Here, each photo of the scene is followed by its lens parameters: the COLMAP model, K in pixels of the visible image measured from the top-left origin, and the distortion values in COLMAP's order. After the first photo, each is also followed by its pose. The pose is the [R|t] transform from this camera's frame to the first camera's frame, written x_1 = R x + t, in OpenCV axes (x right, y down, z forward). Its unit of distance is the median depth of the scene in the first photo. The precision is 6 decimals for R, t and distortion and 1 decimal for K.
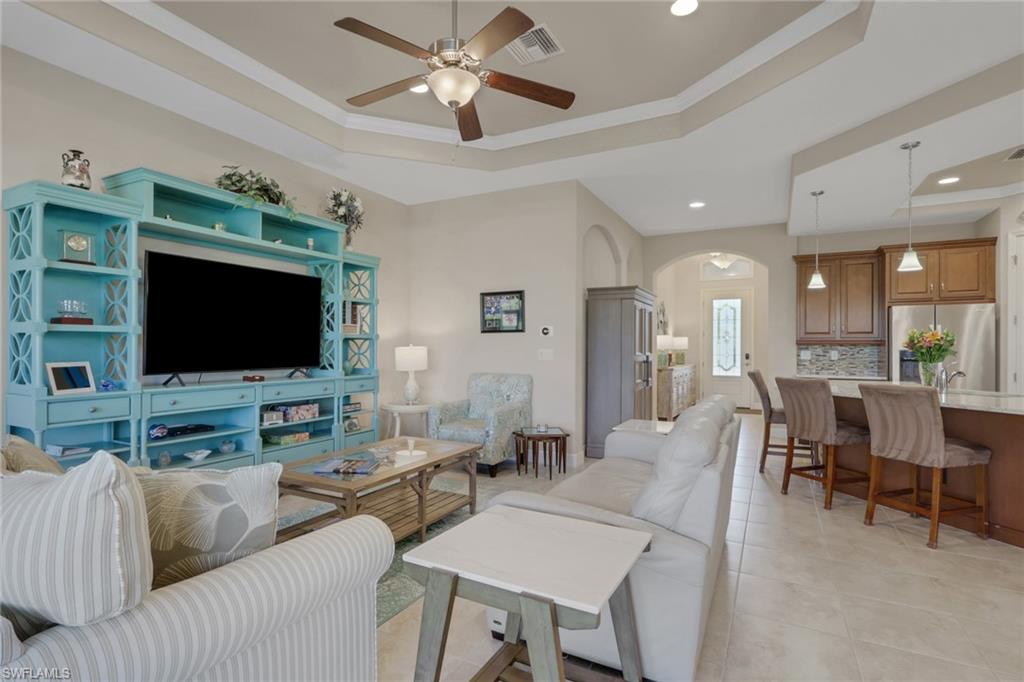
lens RADIAL K [[494.5, 0, 514.1], [0, 494.5, 342.3], [0, 0, 1]] dist [-0.000262, -0.000074]
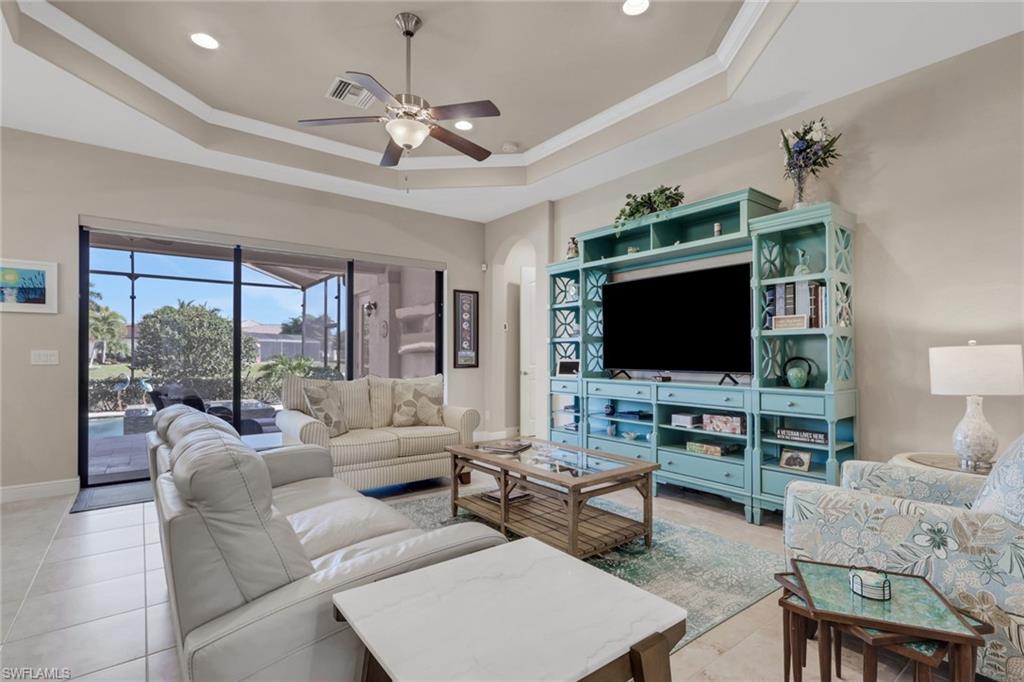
lens RADIAL K [[494.5, 0, 515.1], [0, 494.5, 347.1], [0, 0, 1]] dist [-0.000262, -0.000074]
pose [[-0.421514, -0.013108, -0.906727, 0.530037], [0.010347, 0.999761, -0.019263, 0.020213], [0.906763, -0.017501, -0.421278, 1.062766]]
